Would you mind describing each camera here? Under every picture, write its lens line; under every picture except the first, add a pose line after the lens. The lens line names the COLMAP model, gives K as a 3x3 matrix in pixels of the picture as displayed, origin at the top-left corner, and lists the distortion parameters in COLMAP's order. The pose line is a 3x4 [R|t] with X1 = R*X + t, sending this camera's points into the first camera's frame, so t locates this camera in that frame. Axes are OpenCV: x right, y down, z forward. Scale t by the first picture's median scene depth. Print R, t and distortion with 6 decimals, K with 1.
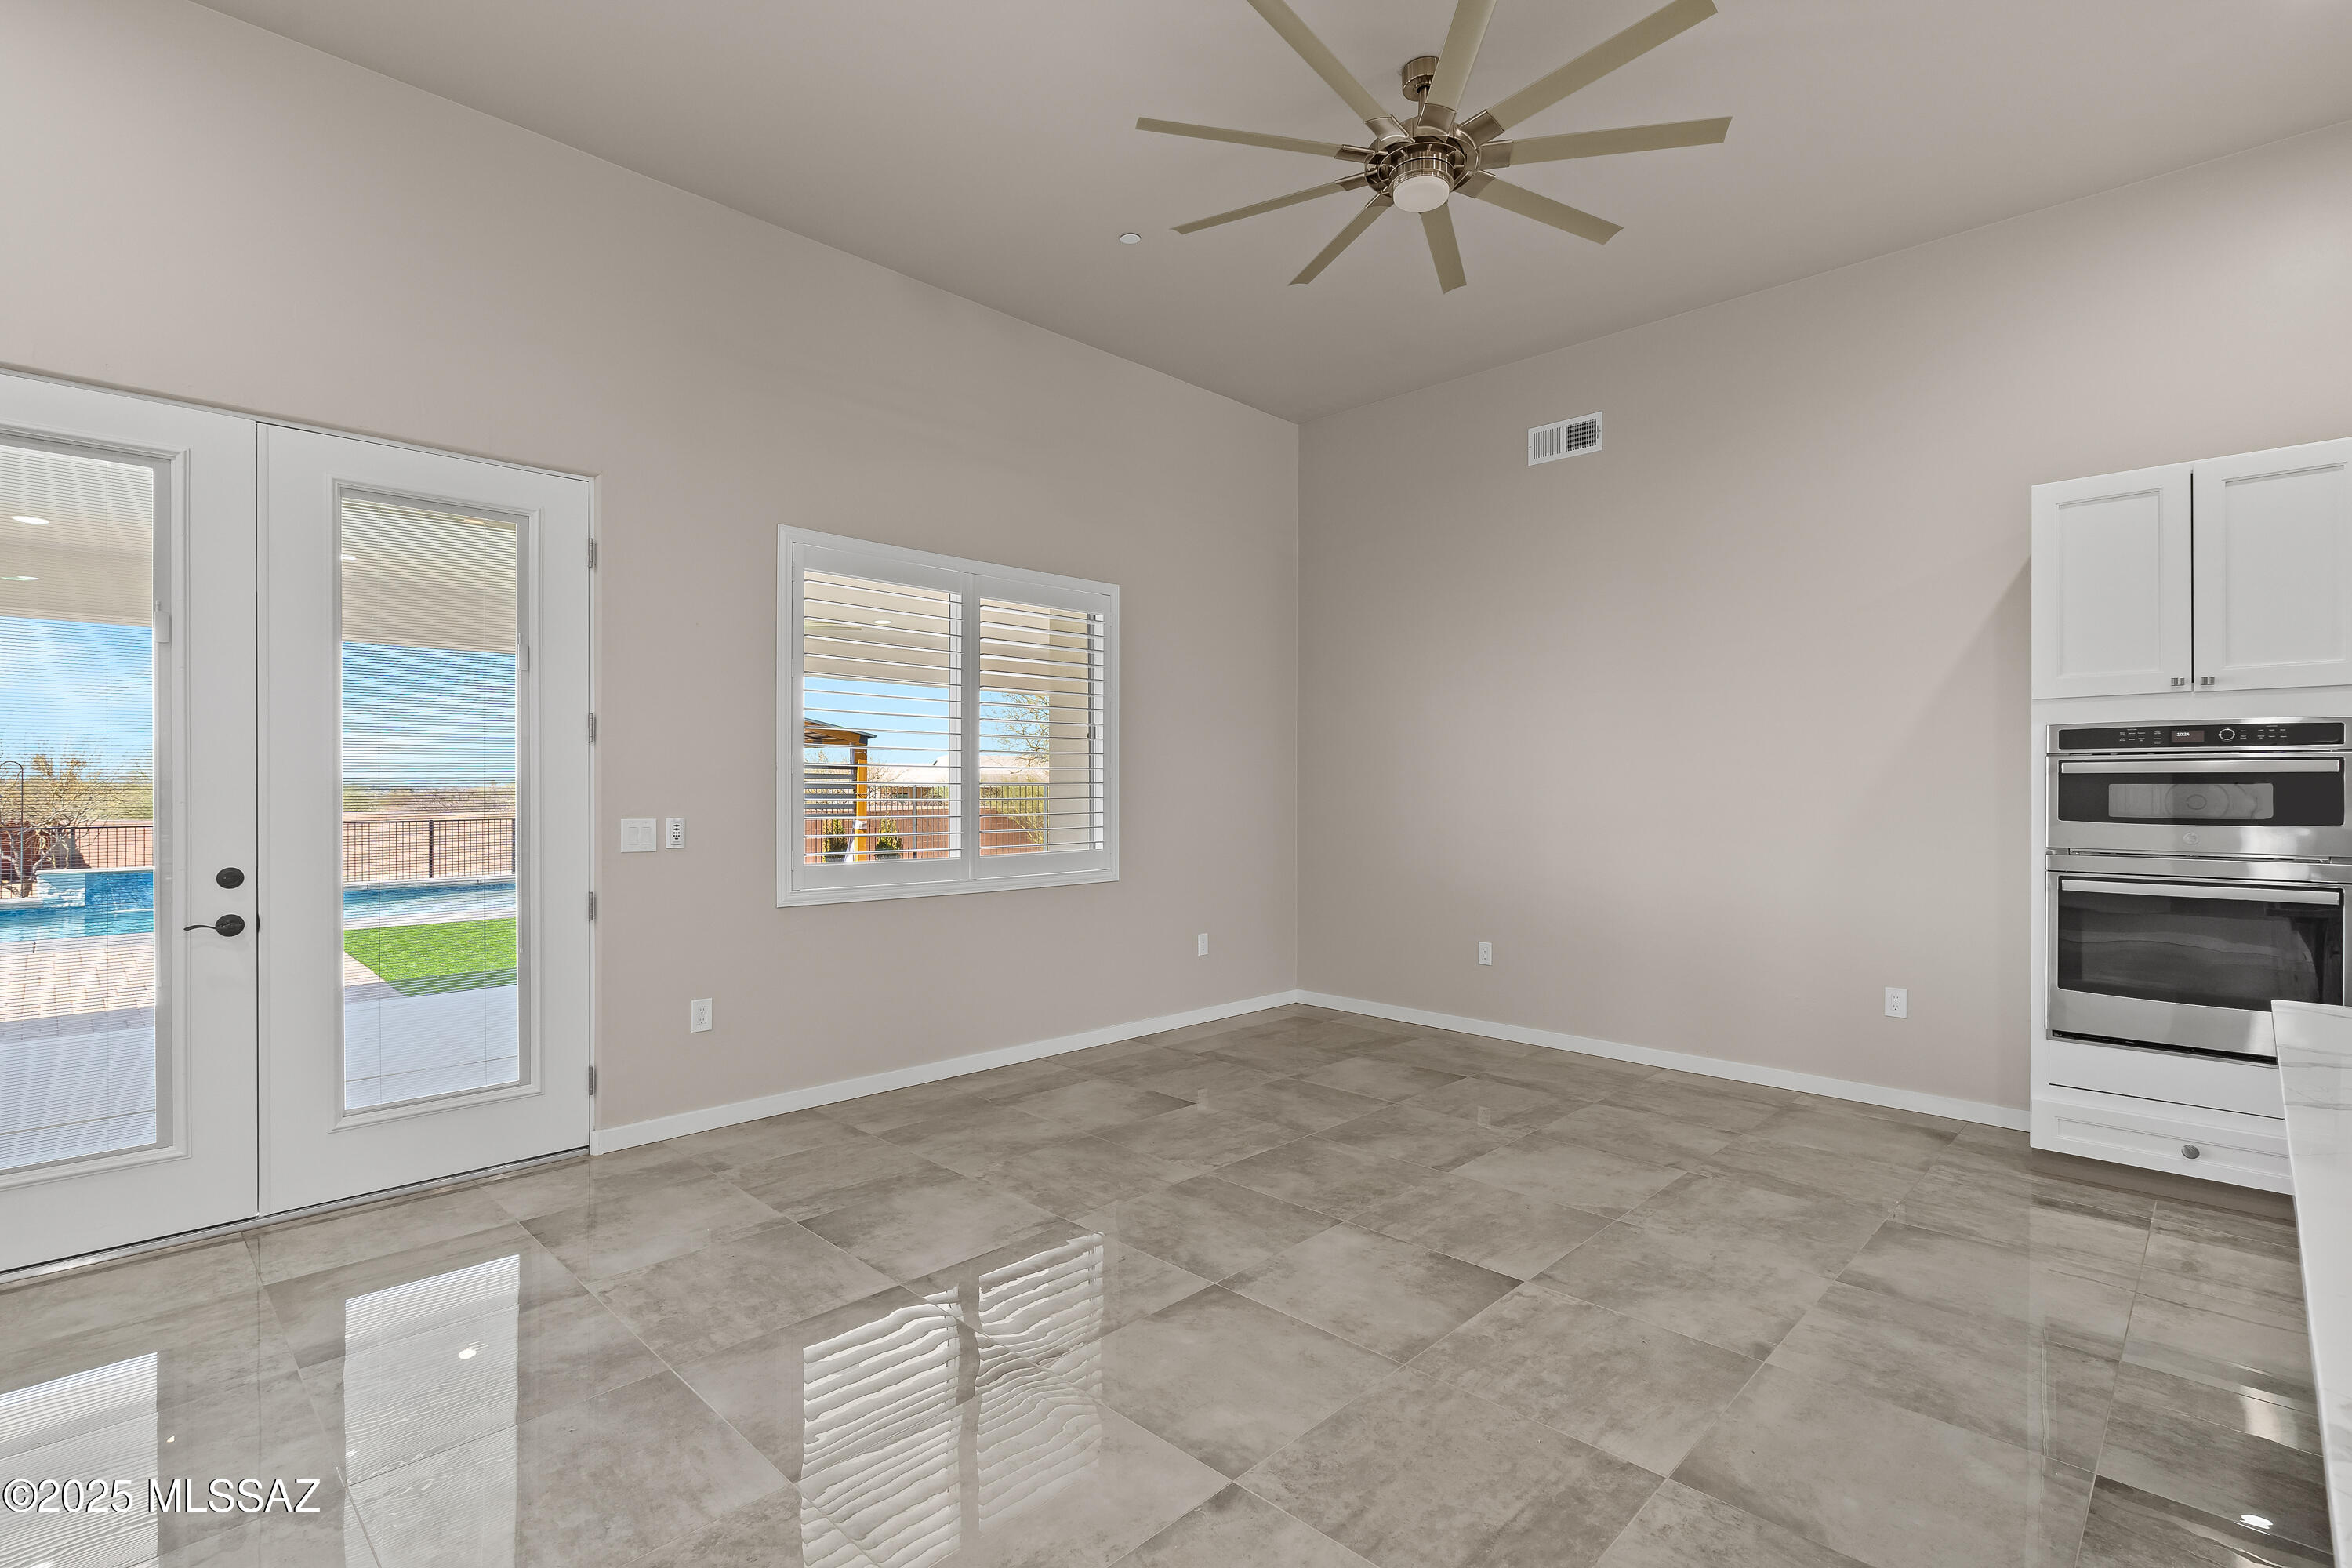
lens RADIAL K [[1090.1, 0, 1186.4], [0, 1090.1, 792.7], [0, 0, 1]] dist [-0.006812, 0.001145]
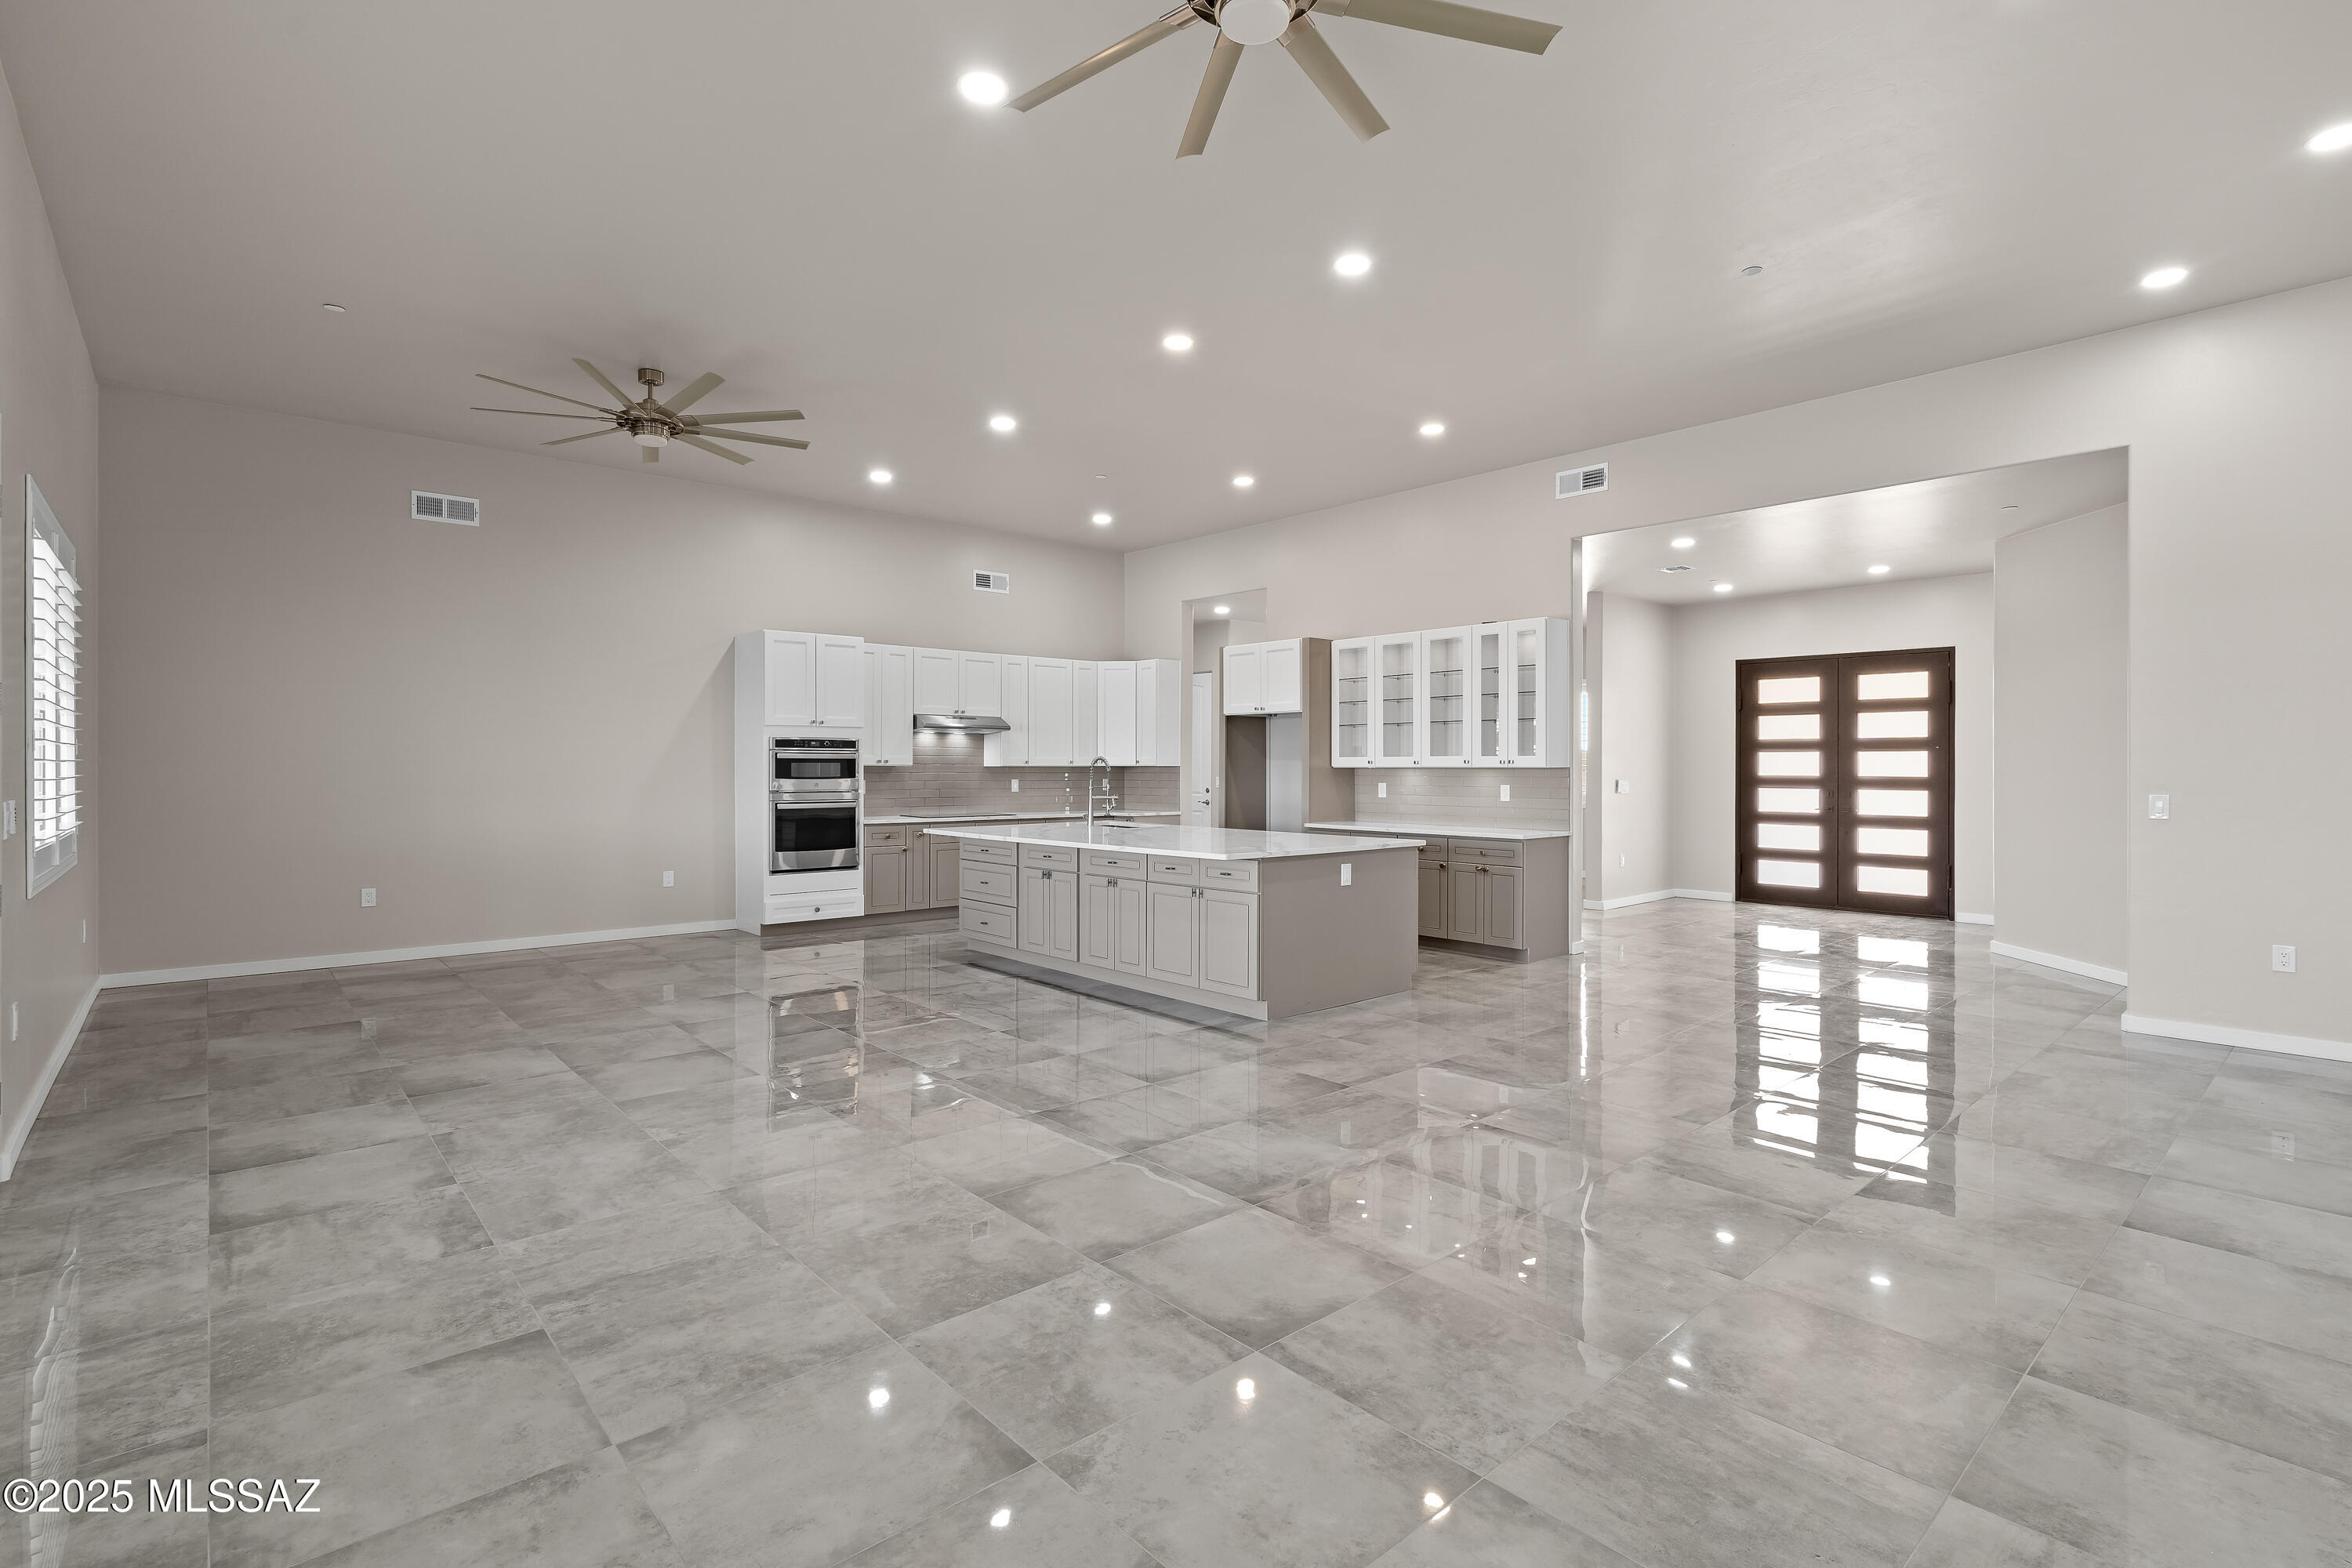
lens RADIAL K [[1090.1, 0, 1178.2], [0, 1090.1, 779.5], [0, 0, 1]] dist [-0.006812, 0.001145]
pose [[0.075417, -0.015227, 0.997036, -1.445517], [0.003688, 0.999881, 0.014992, -0.004482], [-0.997145, 0.002547, 0.075464, -0.024181]]
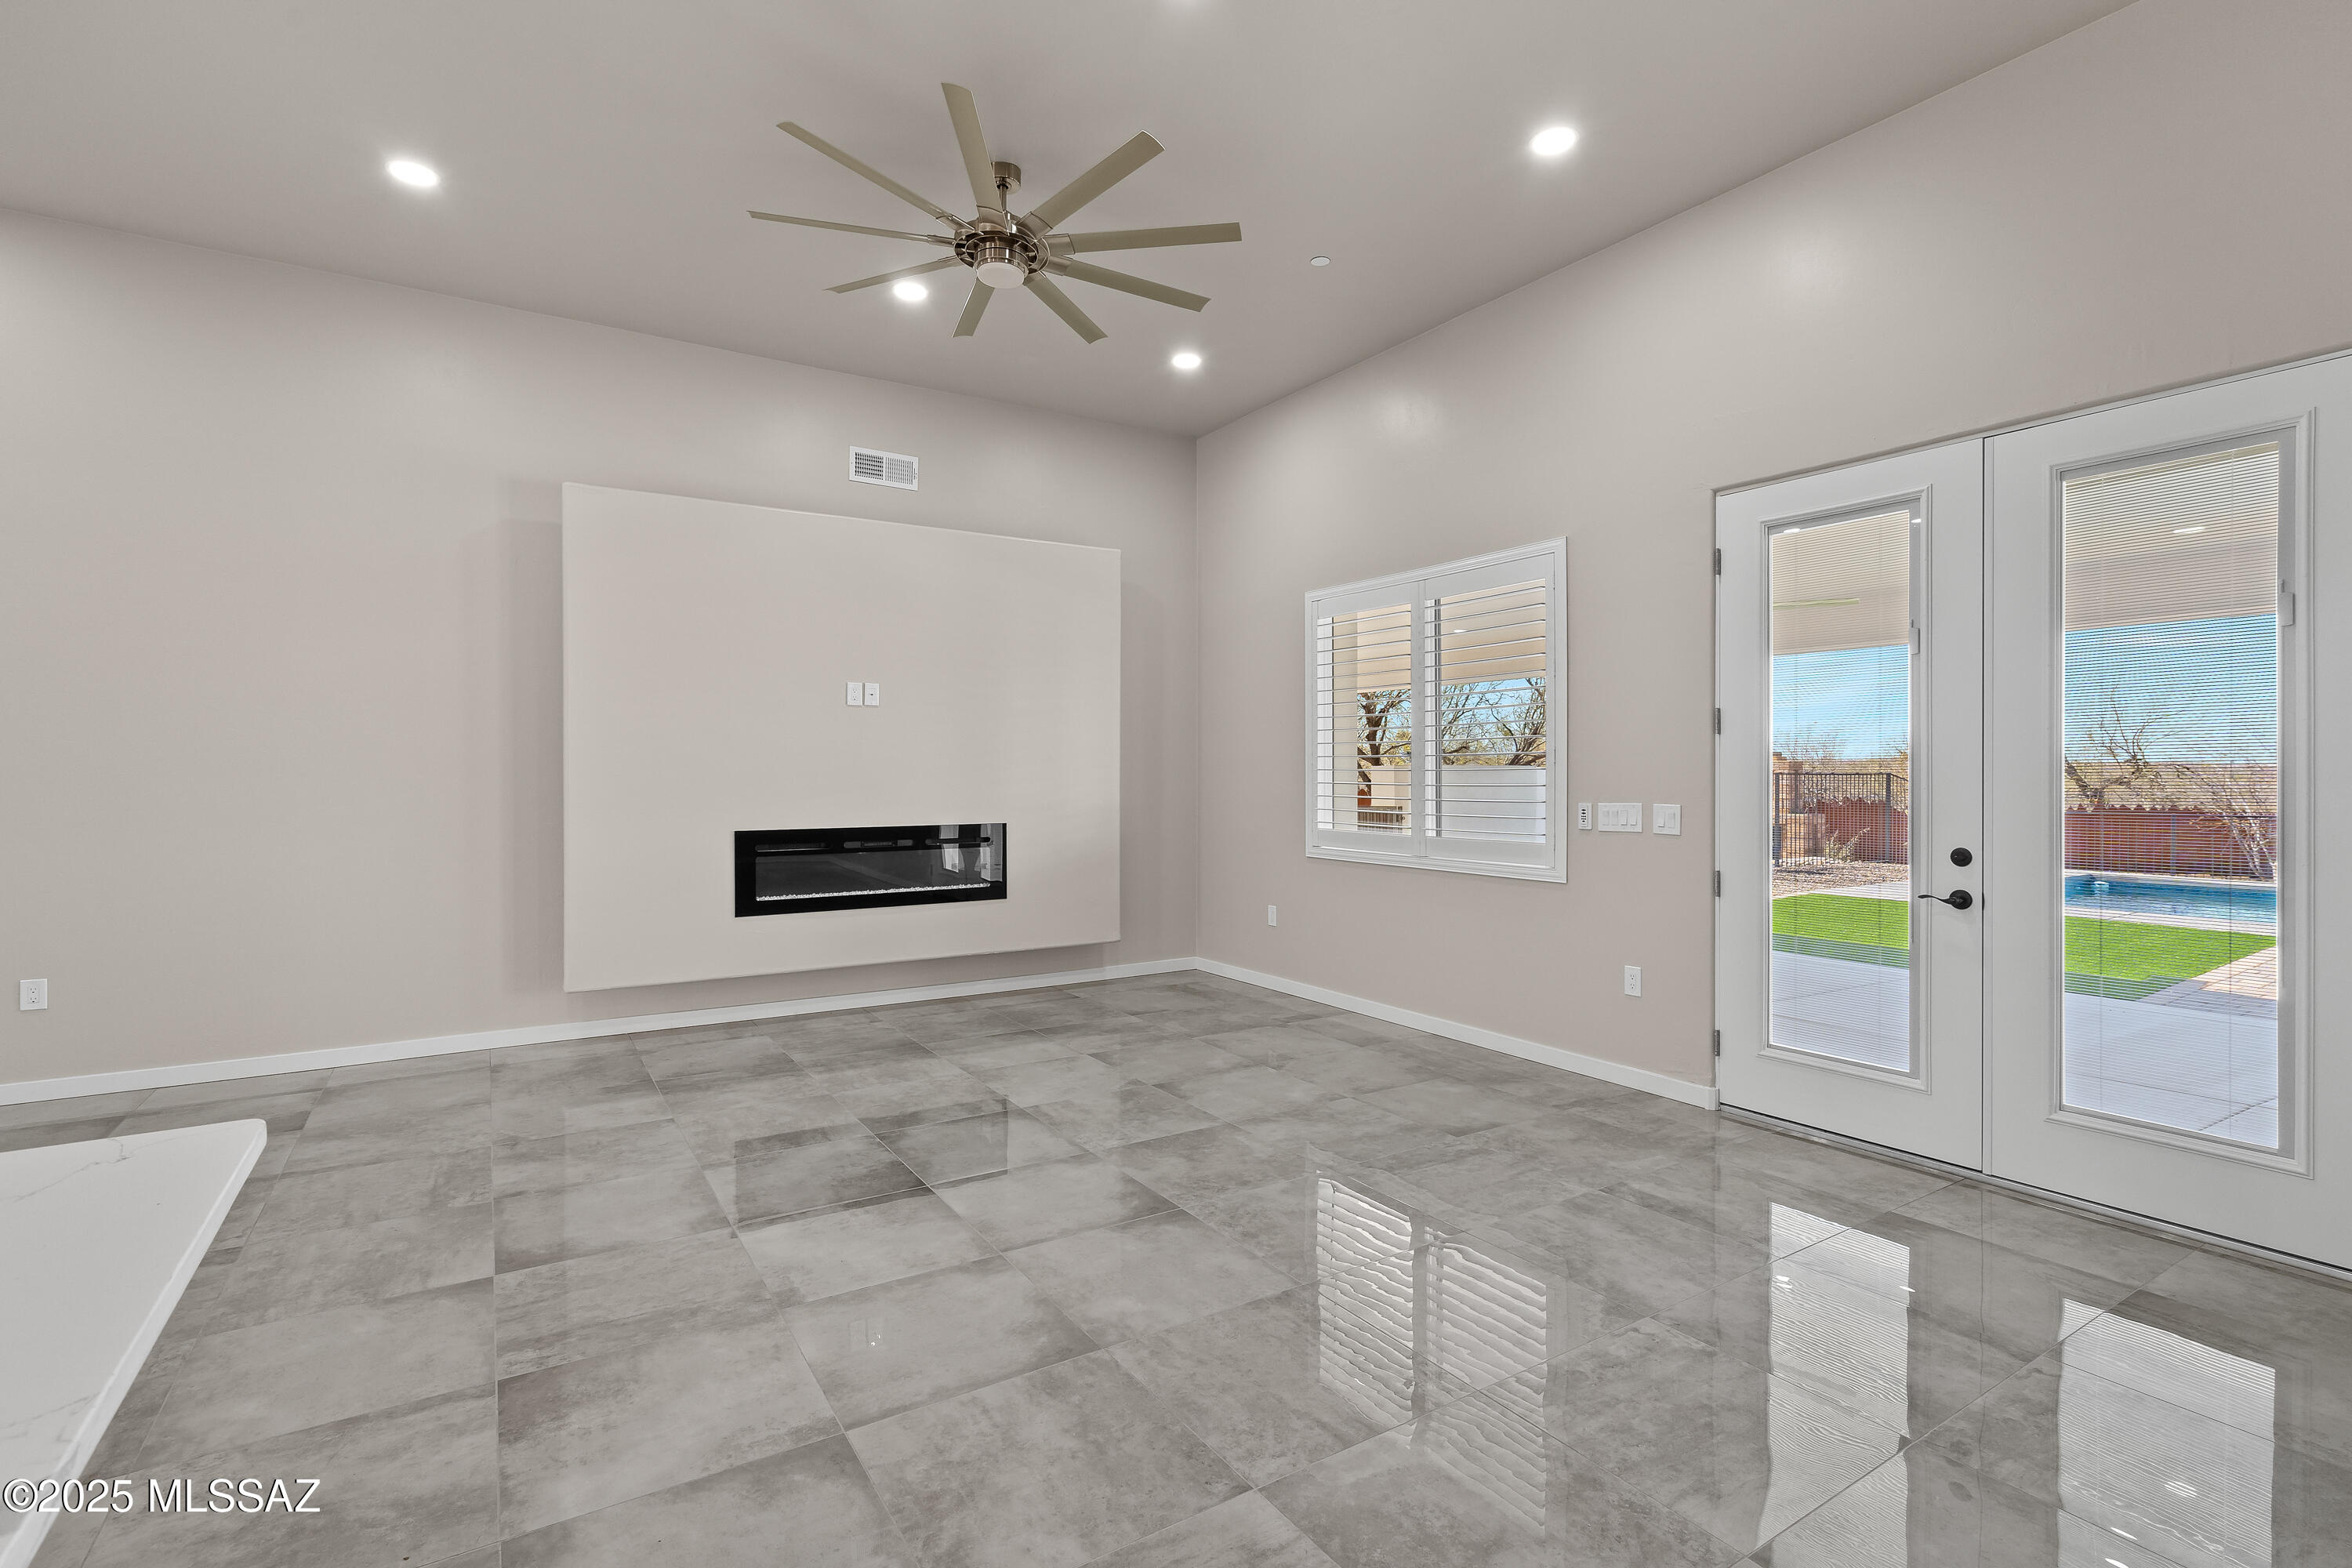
lens RADIAL K [[1090.1, 0, 1189.4], [0, 1090.1, 783.0], [0, 0, 1]] dist [-0.006812, 0.001145]
pose [[-0.225918, 0.006472, -0.974125, 0.338138], [-0.006110, 0.999949, 0.008060, -0.001393], [0.974127, 0.007773, -0.225867, 0.421866]]
